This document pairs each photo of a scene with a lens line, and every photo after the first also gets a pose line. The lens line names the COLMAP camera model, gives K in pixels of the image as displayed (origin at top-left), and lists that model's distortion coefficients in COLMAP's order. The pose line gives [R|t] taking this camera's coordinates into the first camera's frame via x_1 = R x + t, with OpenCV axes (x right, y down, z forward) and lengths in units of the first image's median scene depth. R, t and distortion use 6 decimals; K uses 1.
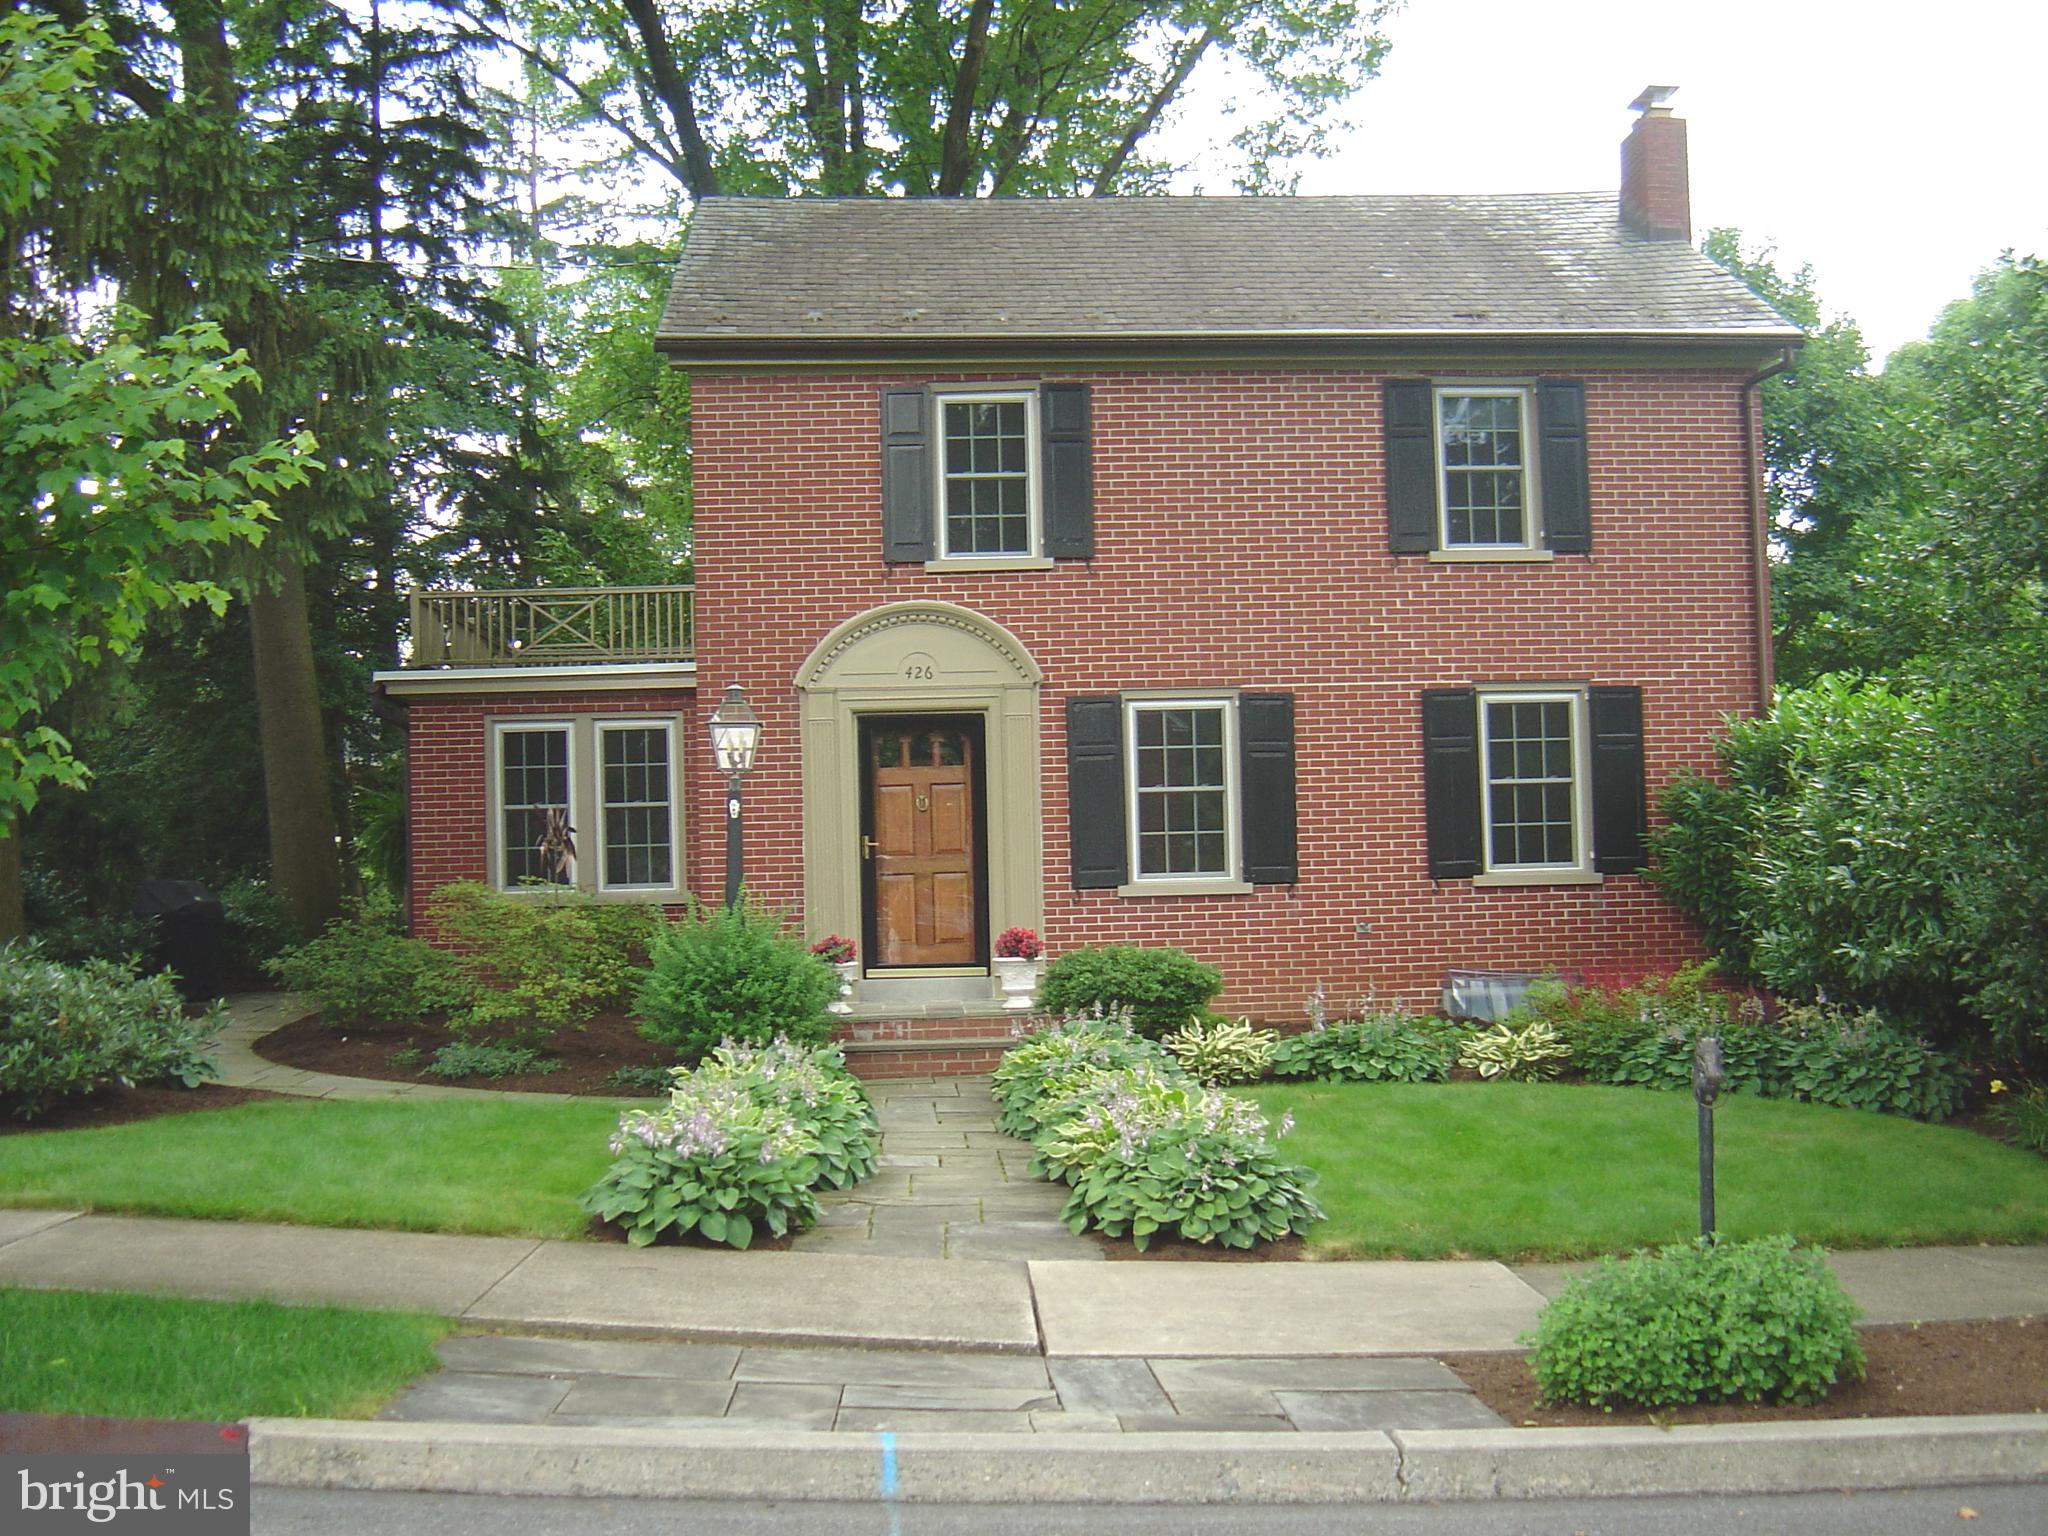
lens RADIAL K [[2303.4, 0, 1026.6], [0, 2303.4, 818.0], [0, 0, 1]] dist [-0.126032, -0.025080]
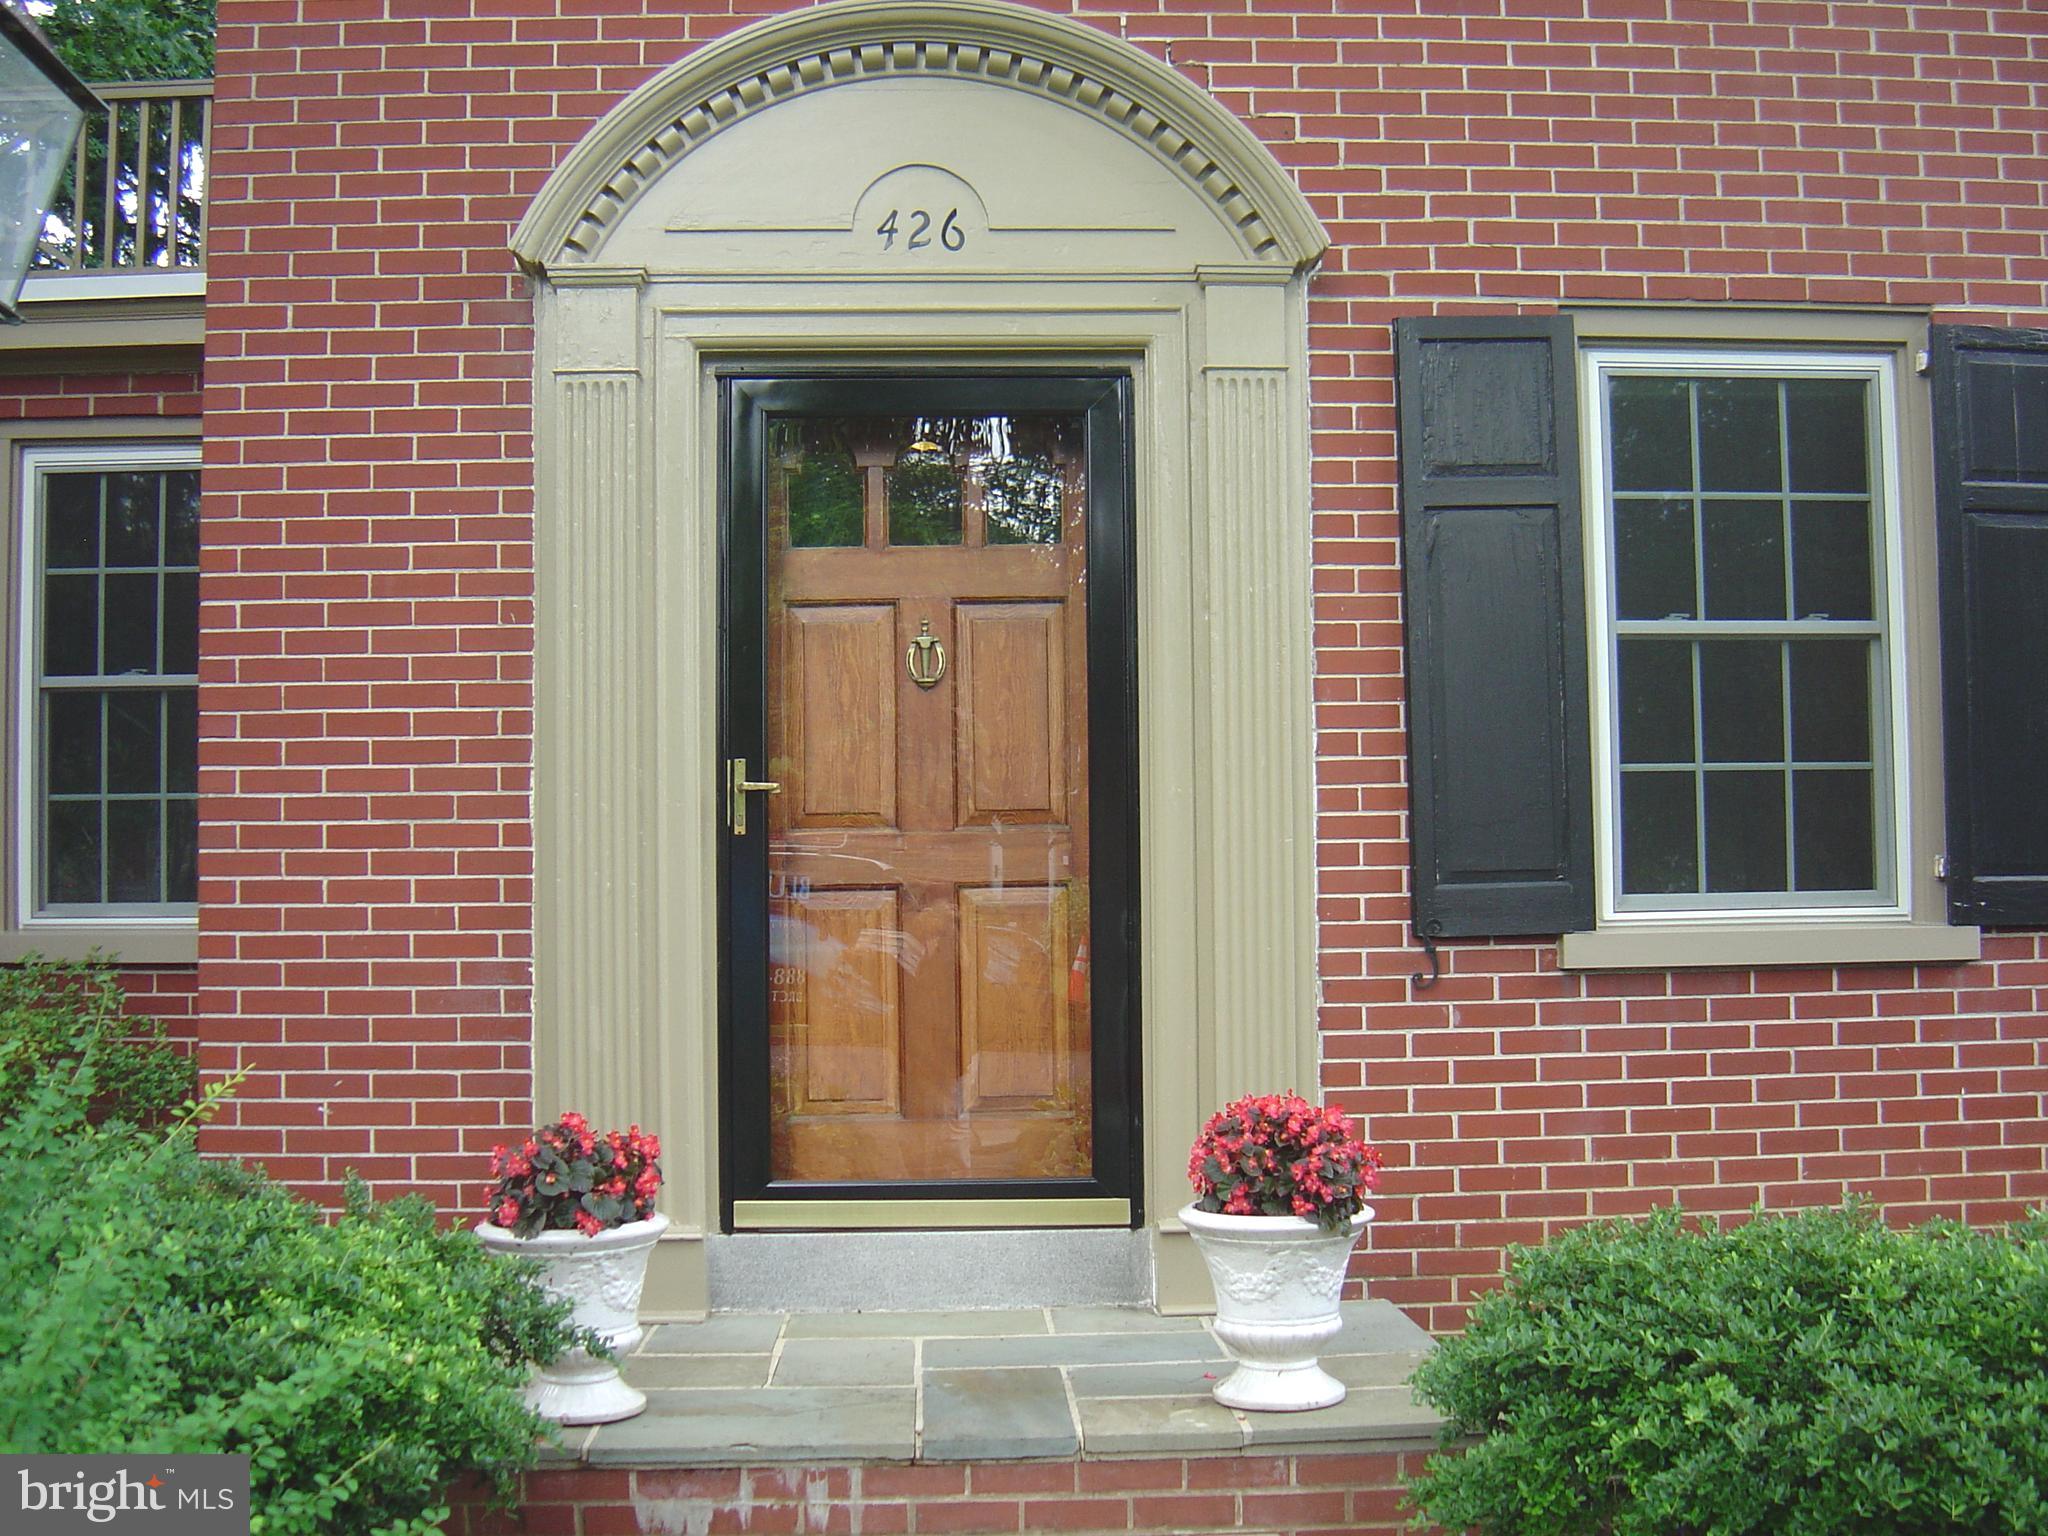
lens RADIAL K [[2303.4, 0, 1026.6], [0, 2303.4, 818.0], [0, 0, 1]] dist [-0.126032, -0.025080]
pose [[0.999821, 0.012295, -0.014406, -0.027155], [-0.012398, 0.999898, -0.007030, 0.017133], [0.014318, 0.007208, 0.999872, 0.692381]]
